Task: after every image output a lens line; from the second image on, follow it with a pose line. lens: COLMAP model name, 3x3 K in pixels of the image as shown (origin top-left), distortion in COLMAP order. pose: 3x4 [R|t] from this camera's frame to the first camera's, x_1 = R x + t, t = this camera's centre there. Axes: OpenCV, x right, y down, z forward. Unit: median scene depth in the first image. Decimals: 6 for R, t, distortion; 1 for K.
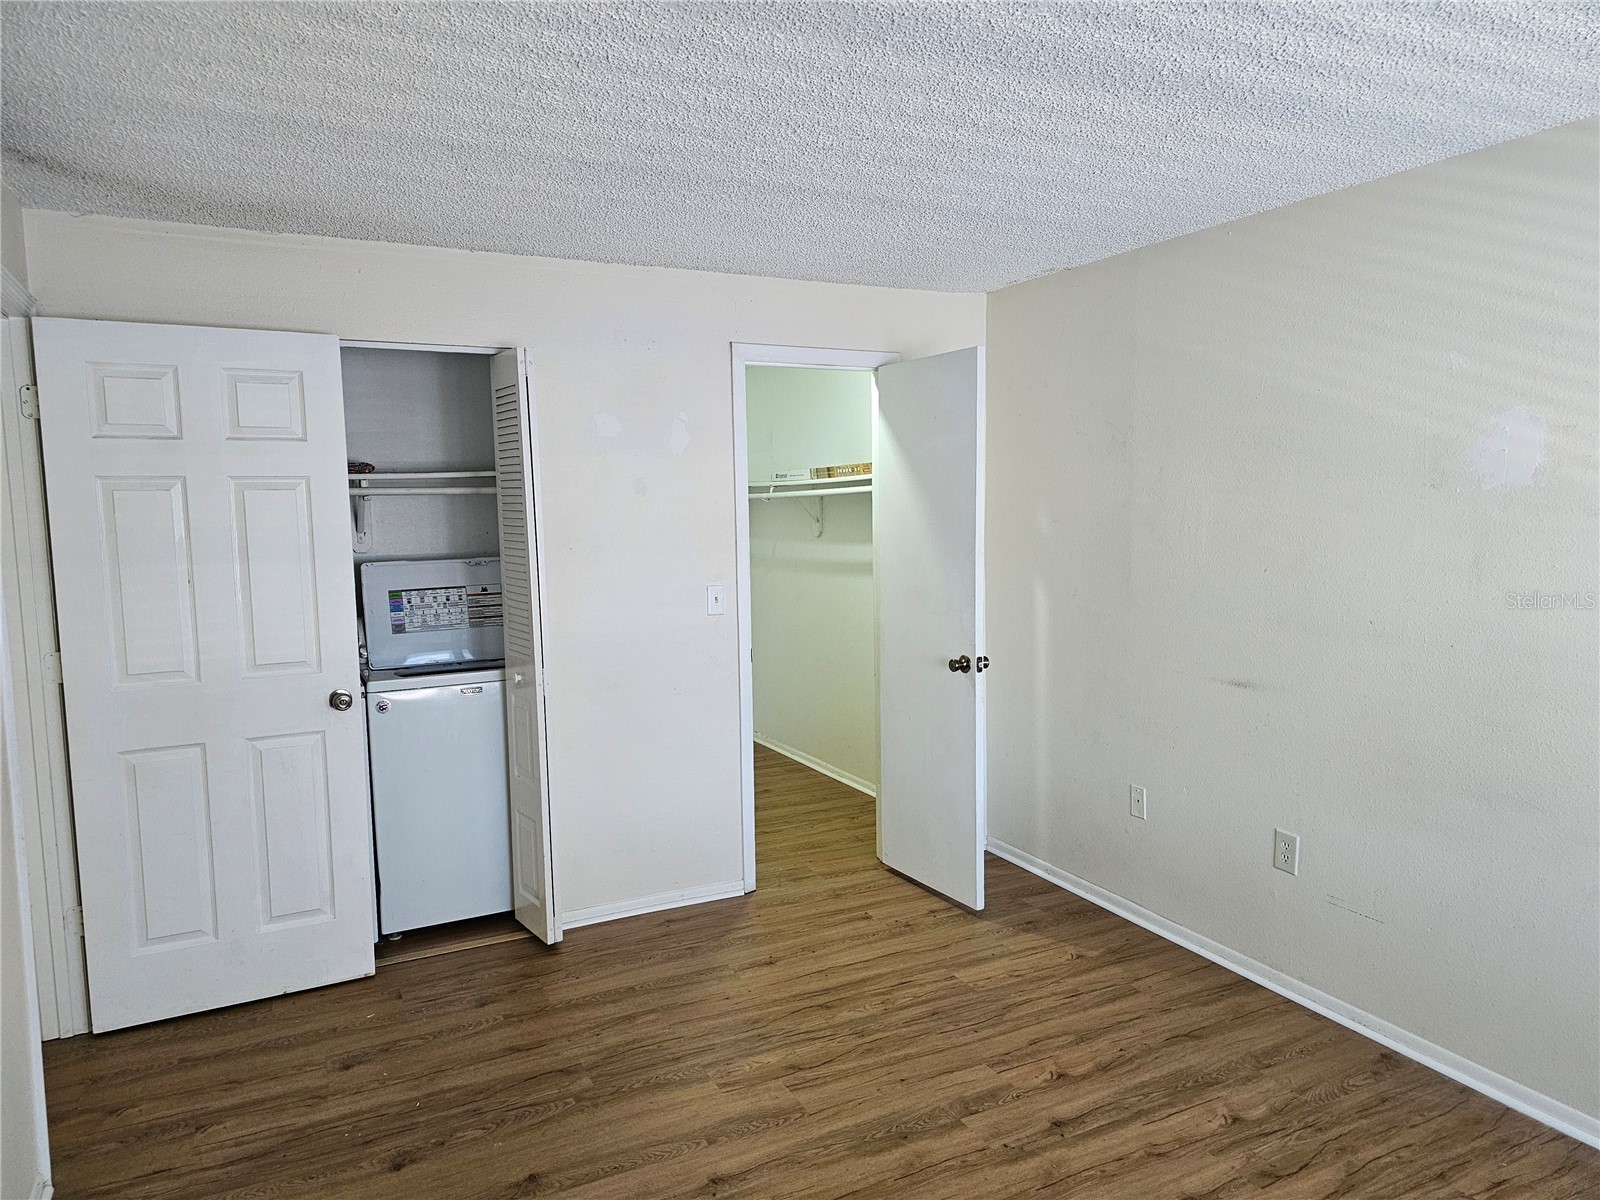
lens RADIAL K [[1057.3, 0, 801.9], [0, 1057.3, 603.2], [0, 0, 1]] dist [-0.002303, -0.000553]
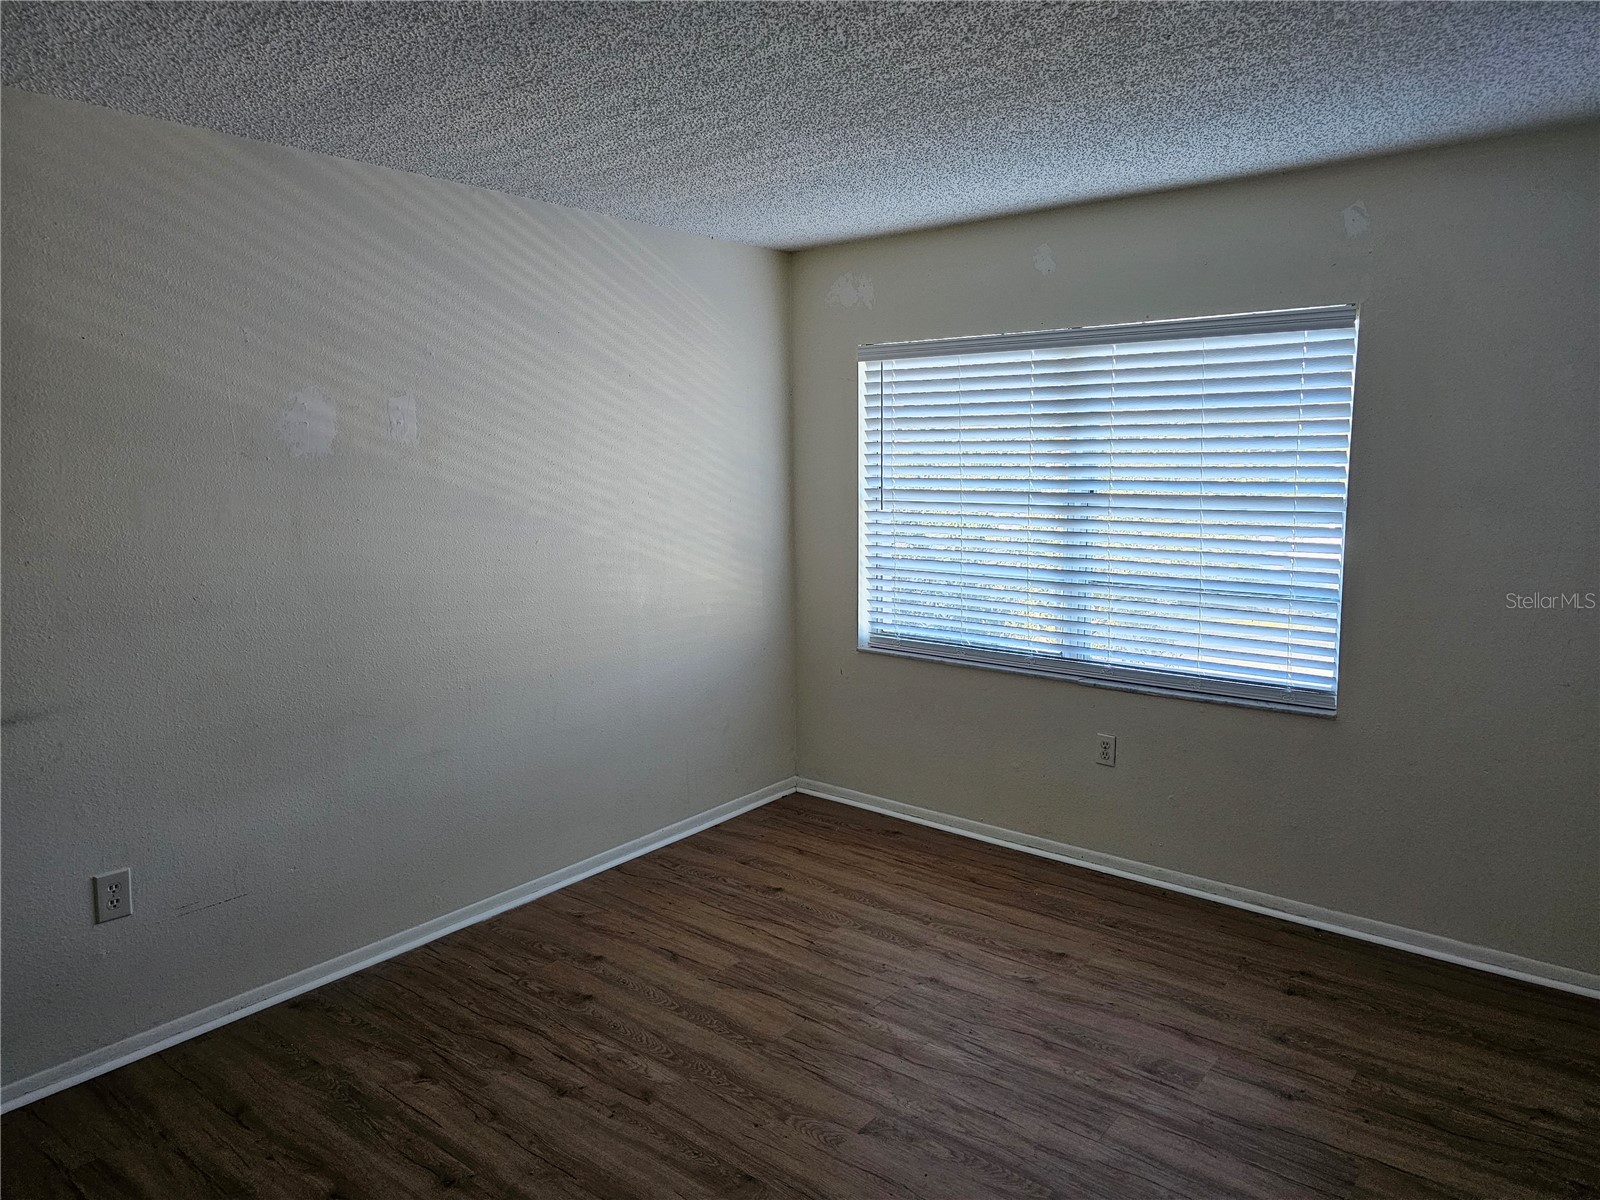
lens RADIAL K [[1057.3, 0, 801.9], [0, 1057.3, 596.6], [0, 0, 1]] dist [-0.002303, -0.000553]
pose [[-0.411759, -0.110131, 0.904613, -0.611701], [0.105944, 0.980154, 0.167551, -0.096040], [-0.905113, 0.164829, -0.391920, 0.995108]]
